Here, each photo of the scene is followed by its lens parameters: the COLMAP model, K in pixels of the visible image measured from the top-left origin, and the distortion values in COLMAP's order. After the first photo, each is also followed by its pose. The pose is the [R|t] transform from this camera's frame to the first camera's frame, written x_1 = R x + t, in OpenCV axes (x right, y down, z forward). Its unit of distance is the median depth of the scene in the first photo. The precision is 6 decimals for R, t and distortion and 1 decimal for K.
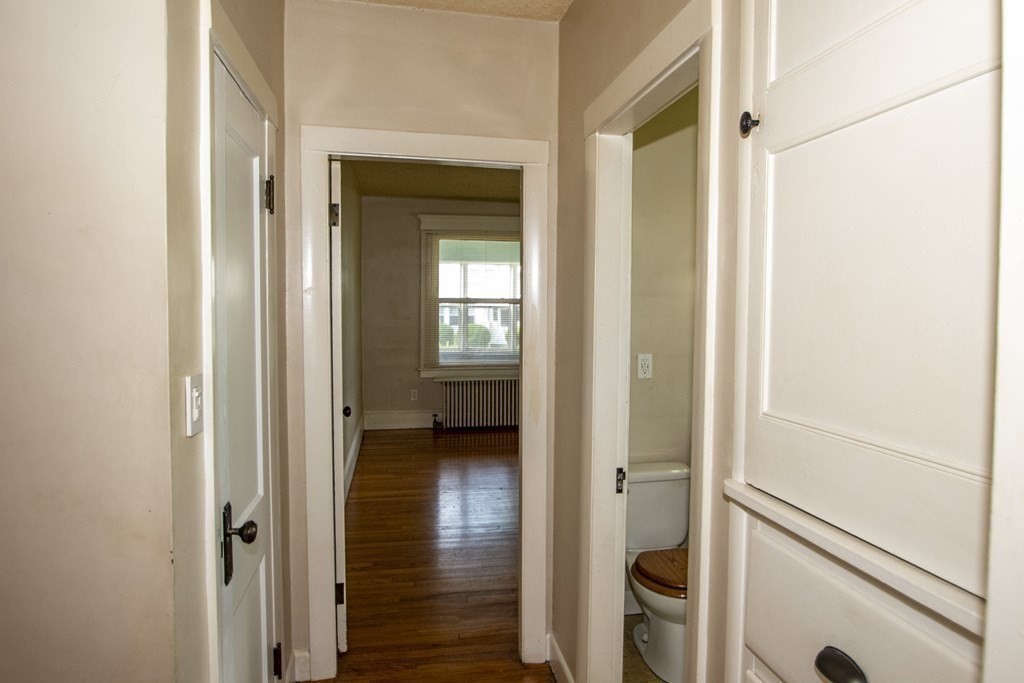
lens RADIAL K [[632.2, 0, 527.0], [0, 632.2, 333.6], [0, 0, 1]] dist [-0.022678, -0.008674]
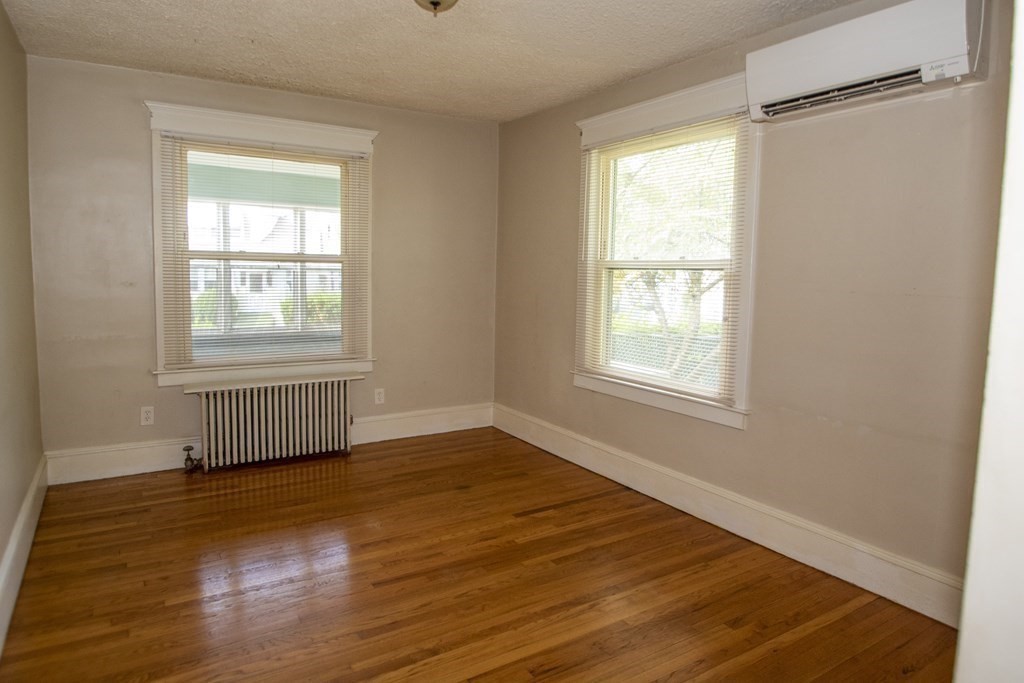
lens RADIAL K [[632.2, 0, 527.0], [0, 632.2, 333.6], [0, 0, 1]] dist [-0.022678, -0.008674]
pose [[0.931055, -0.022866, 0.364161, -0.060774], [0.001119, 0.998209, 0.059820, -0.013417], [-0.364877, -0.055288, 0.929413, 0.338516]]
